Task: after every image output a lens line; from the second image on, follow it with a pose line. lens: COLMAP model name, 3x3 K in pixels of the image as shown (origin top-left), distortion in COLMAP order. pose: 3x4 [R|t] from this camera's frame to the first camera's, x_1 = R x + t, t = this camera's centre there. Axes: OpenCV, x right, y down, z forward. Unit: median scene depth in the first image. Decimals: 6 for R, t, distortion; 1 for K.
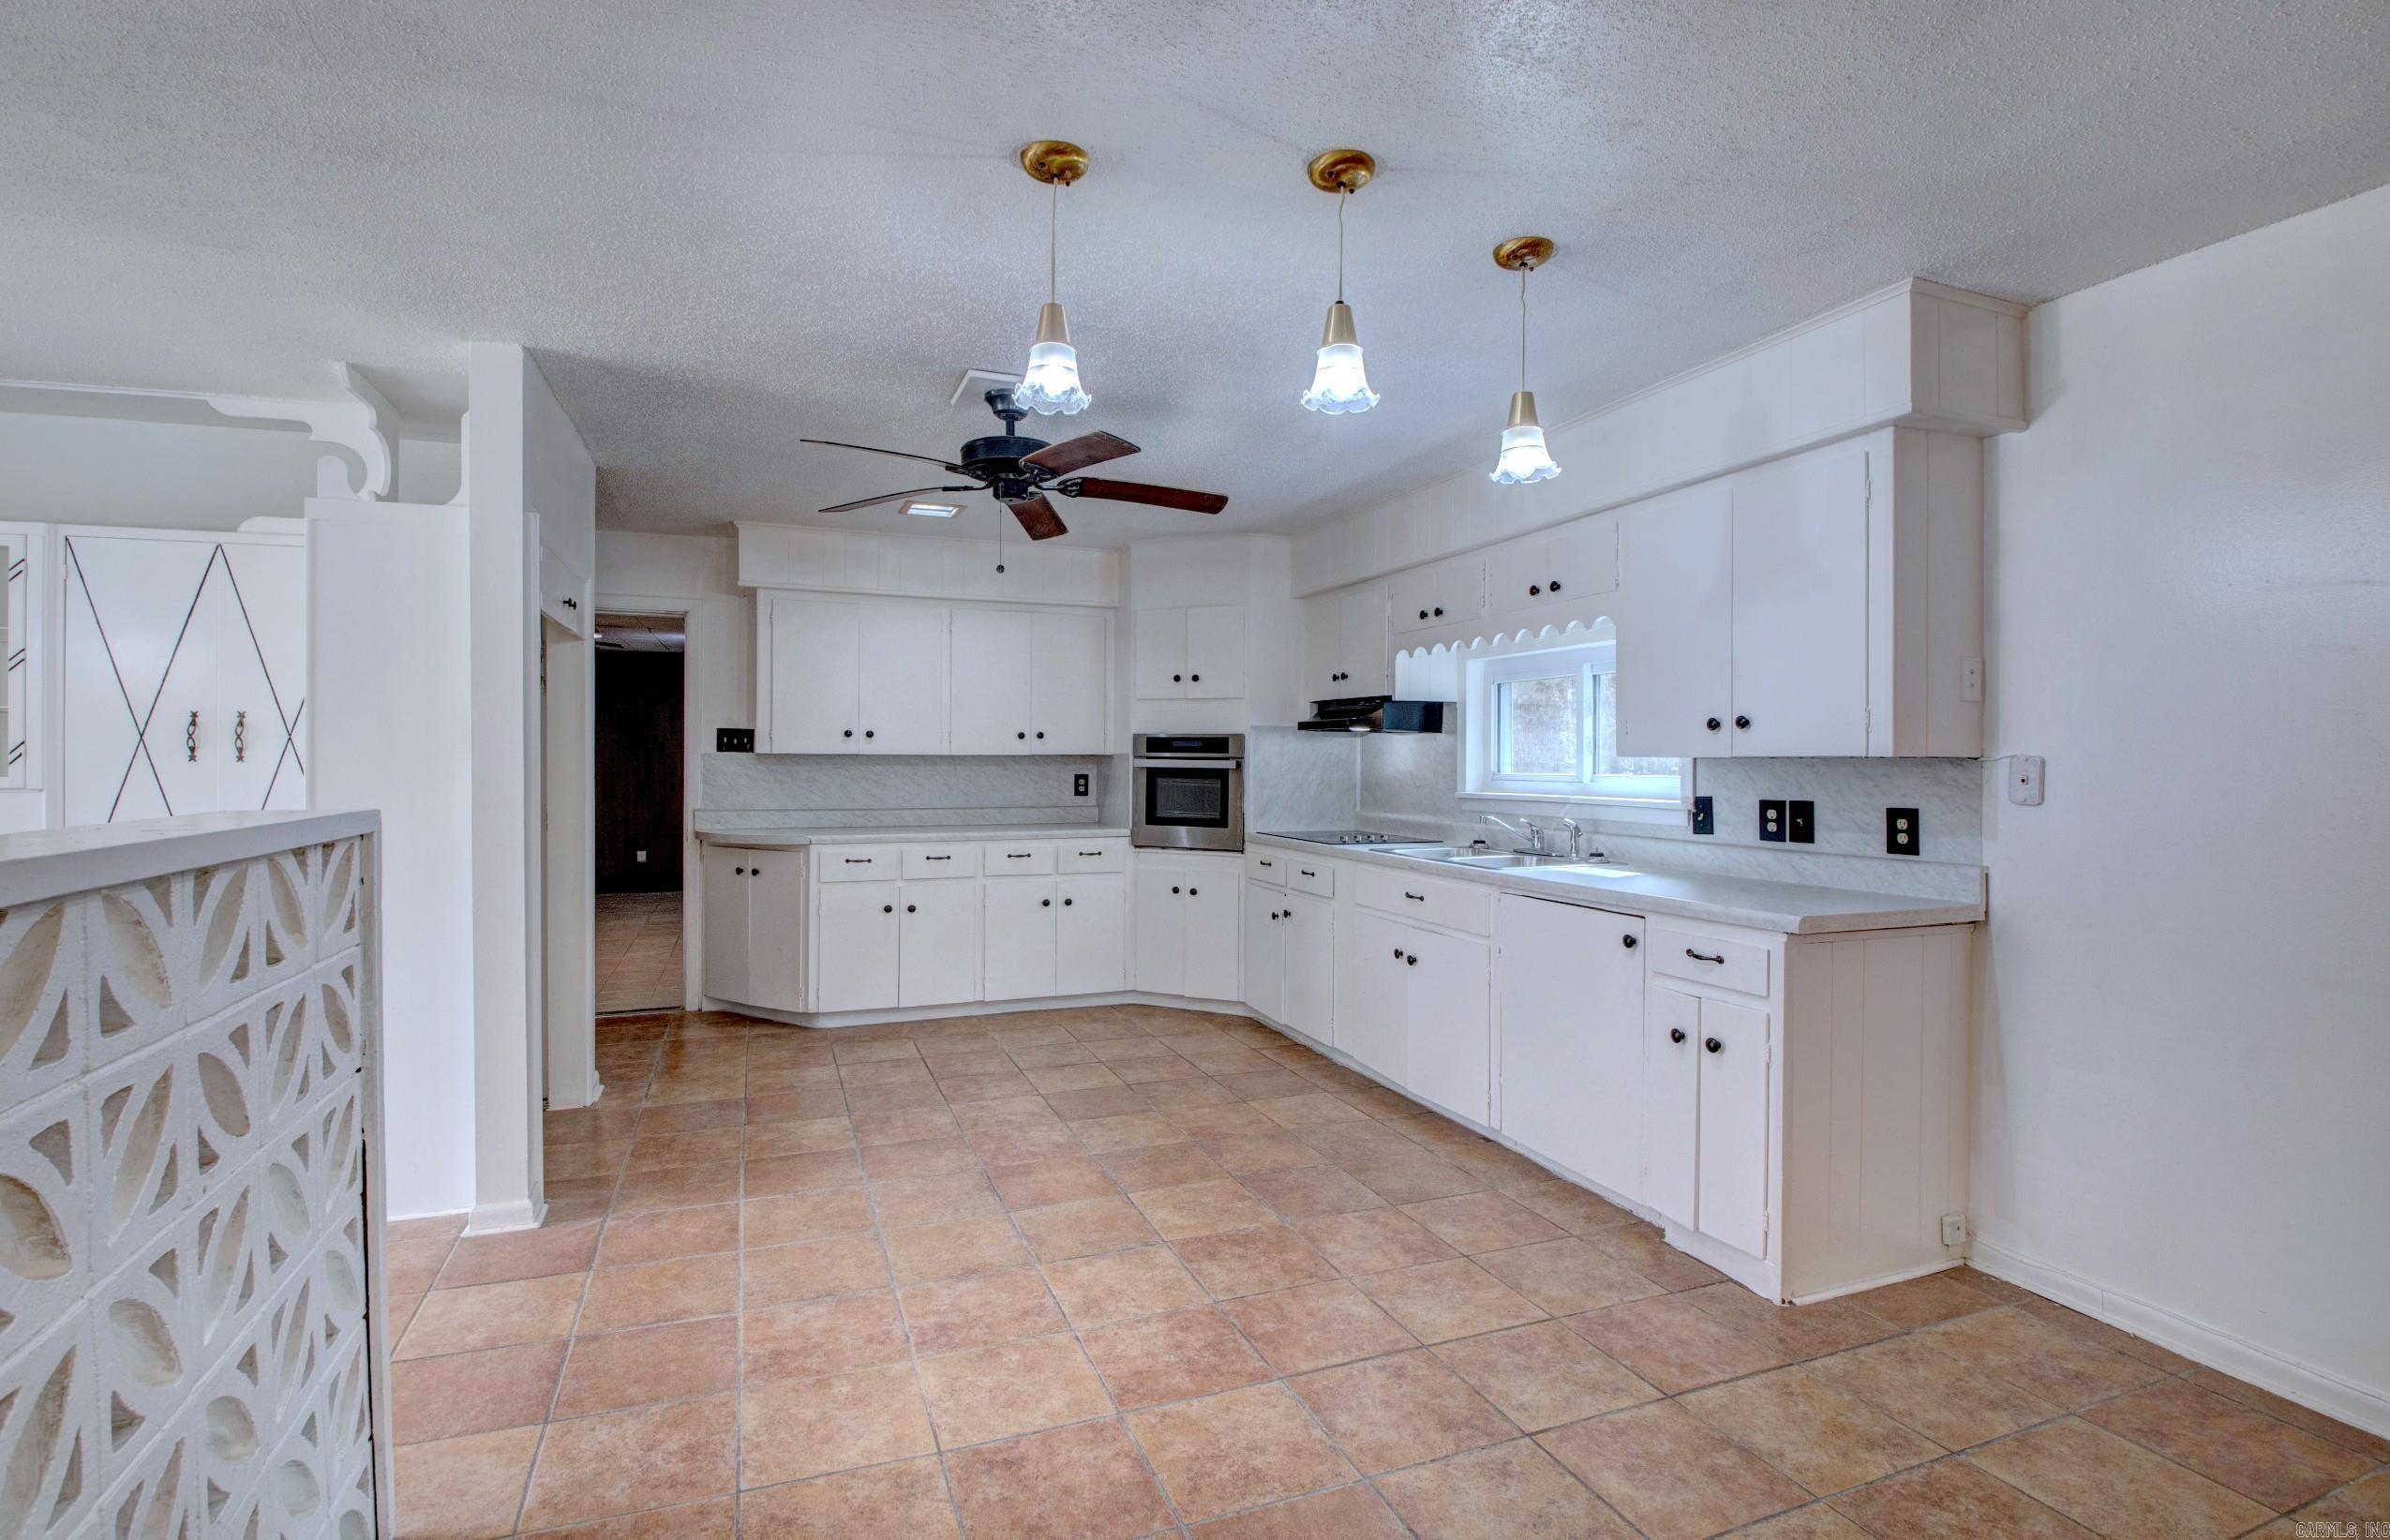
lens RADIAL K [[1130.4, 0, 1191.1], [0, 1130.4, 763.8], [0, 0, 1]] dist [-0.002321, -0.000371]
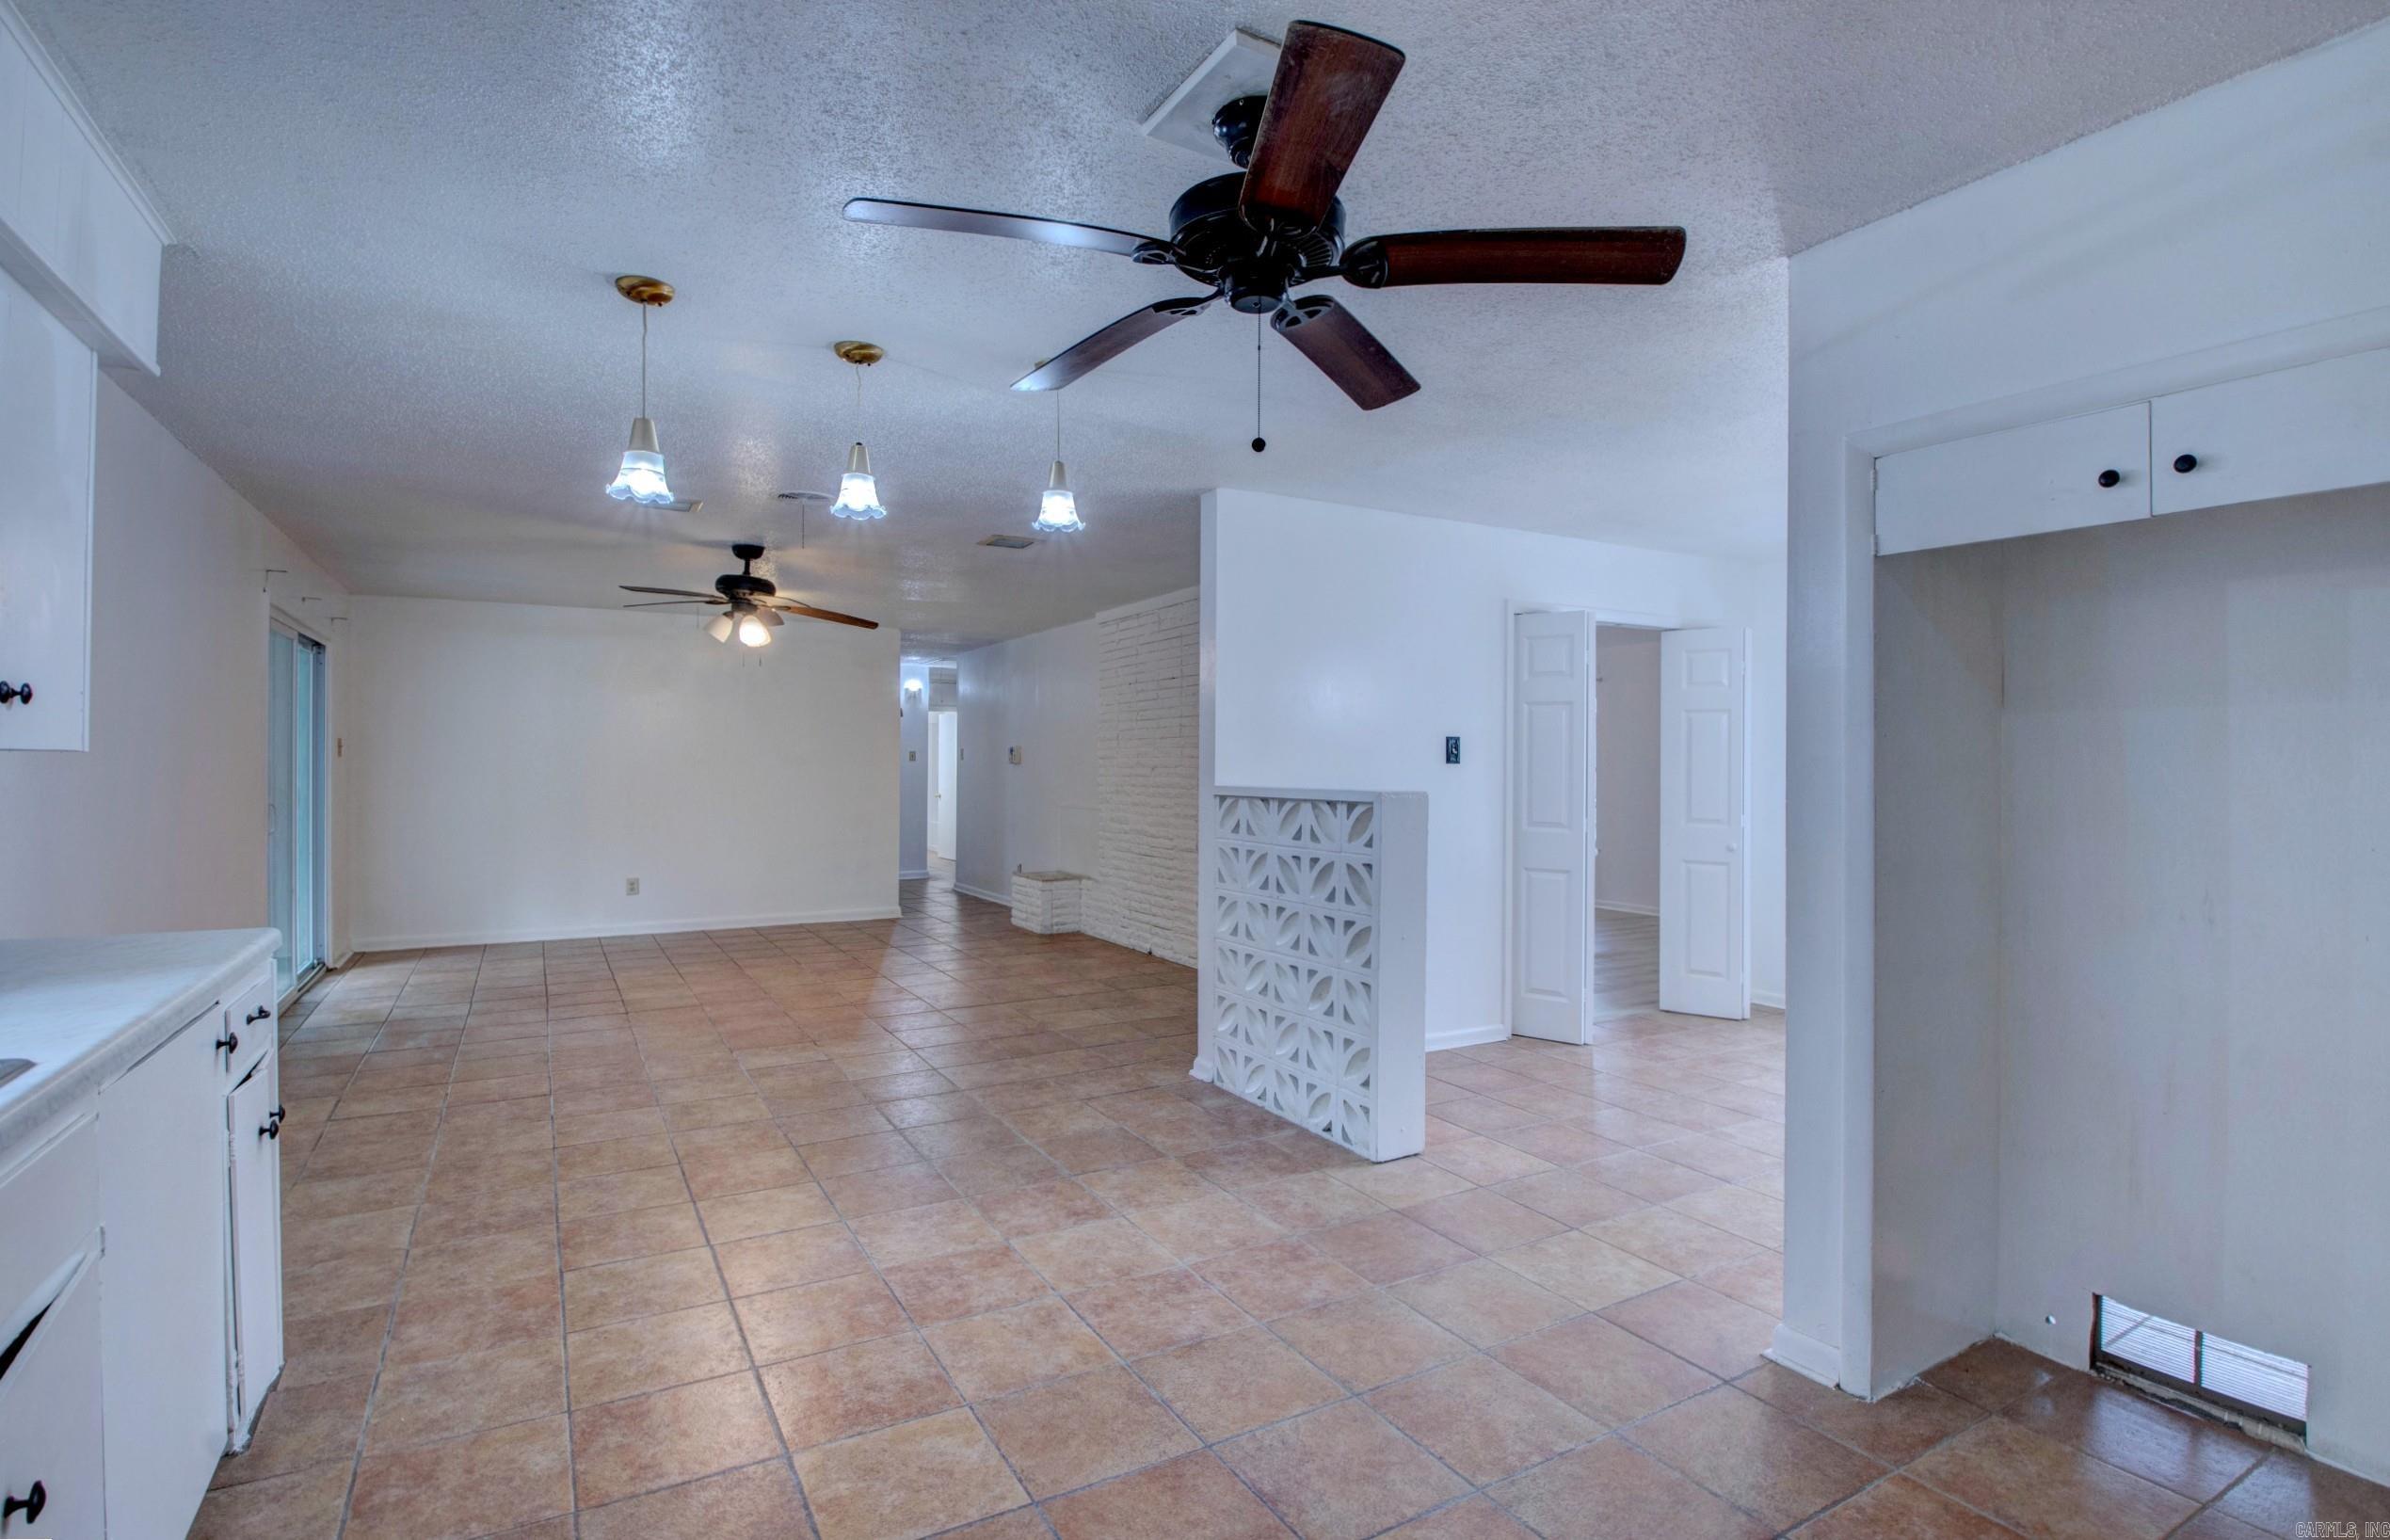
lens RADIAL K [[1130.4, 0, 1191.1], [0, 1130.4, 763.8], [0, 0, 1]] dist [-0.002321, -0.000371]
pose [[-0.987911, -0.007983, -0.154815, -0.059465], [-0.008822, 0.999950, 0.004732, -0.011860], [0.154769, 0.006041, -0.987932, 2.118549]]
